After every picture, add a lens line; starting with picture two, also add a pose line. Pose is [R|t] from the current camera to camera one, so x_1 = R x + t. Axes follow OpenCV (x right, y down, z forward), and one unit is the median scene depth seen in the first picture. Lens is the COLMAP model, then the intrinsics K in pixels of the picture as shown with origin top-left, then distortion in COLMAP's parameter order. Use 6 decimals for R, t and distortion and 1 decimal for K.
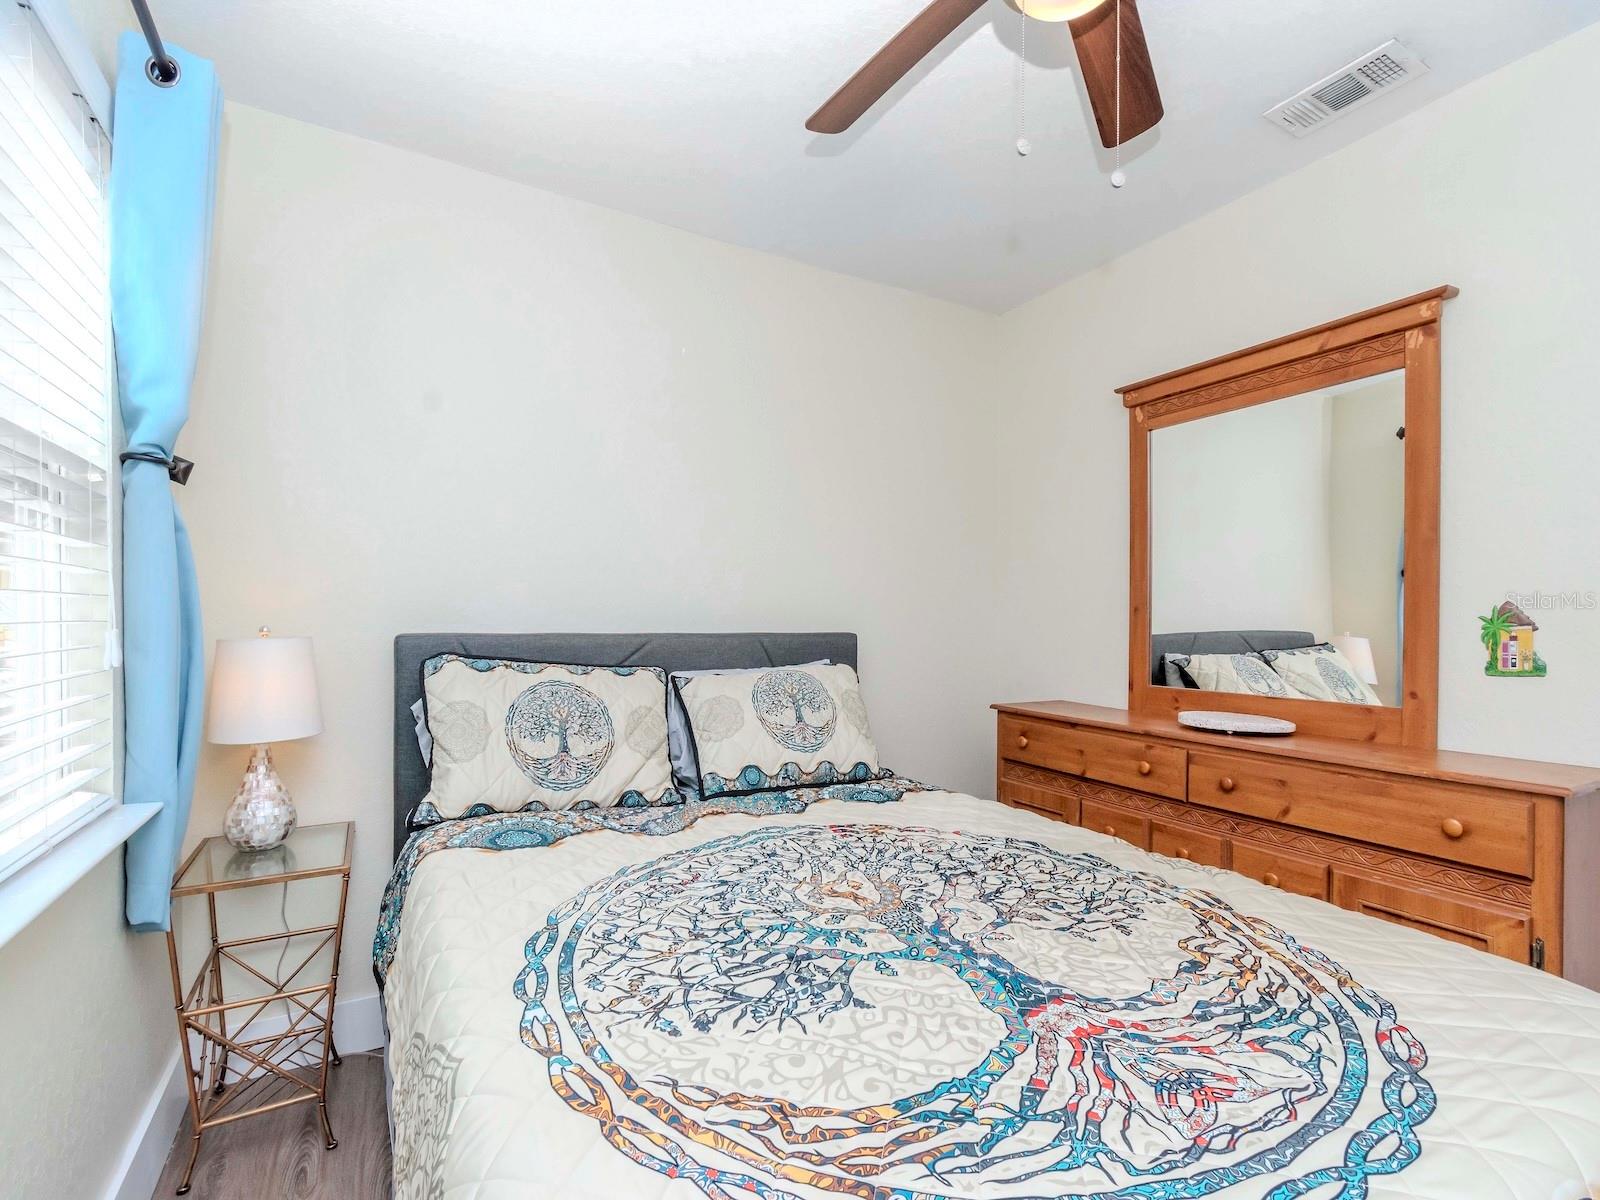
lens RADIAL K [[716.5, 0, 803.3], [0, 716.5, 628.1], [0, 0, 1]] dist [-0.003255, -0.000749]
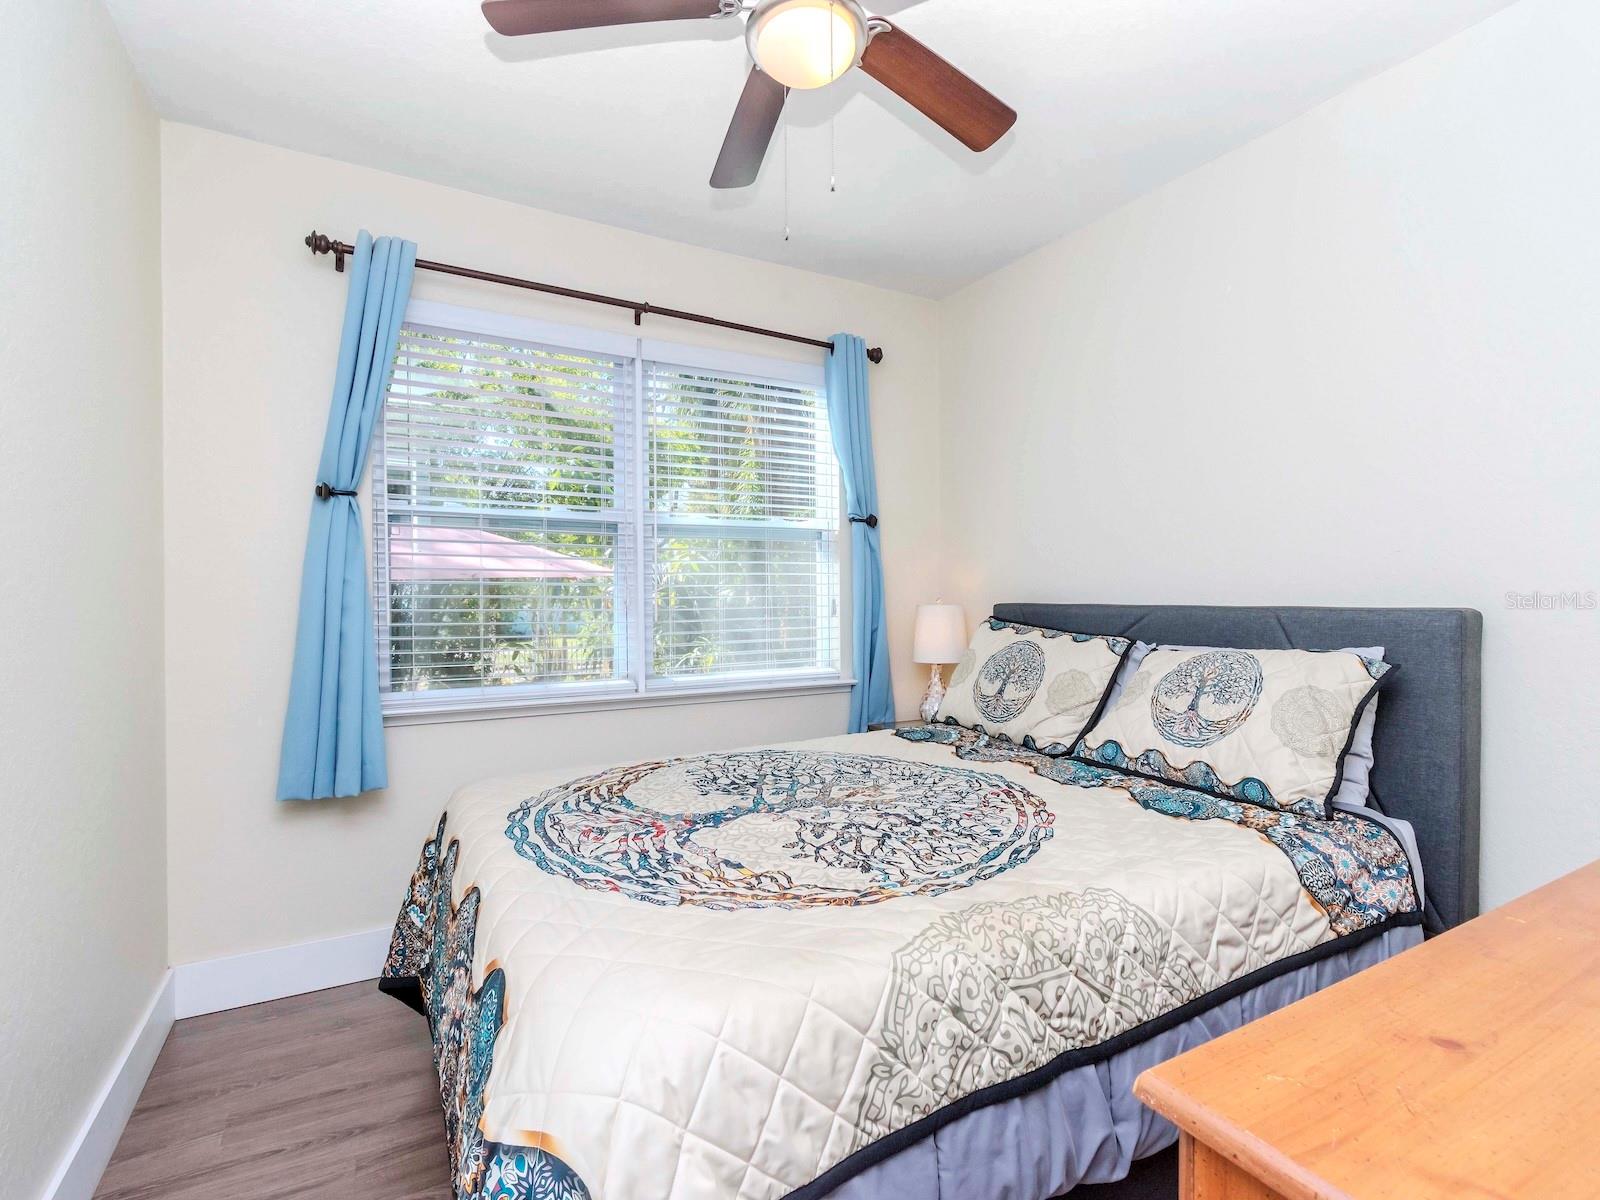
lens RADIAL K [[792.5, 0, 801.6], [0, 792.5, 606.8], [0, 0, 1]] dist [0.000908, 0.000065]
pose [[-0.004225, 0.008873, -0.999952, 1.325898], [-0.006962, 0.999936, 0.008902, 0.005020], [0.999967, 0.006999, -0.004163, 0.771729]]
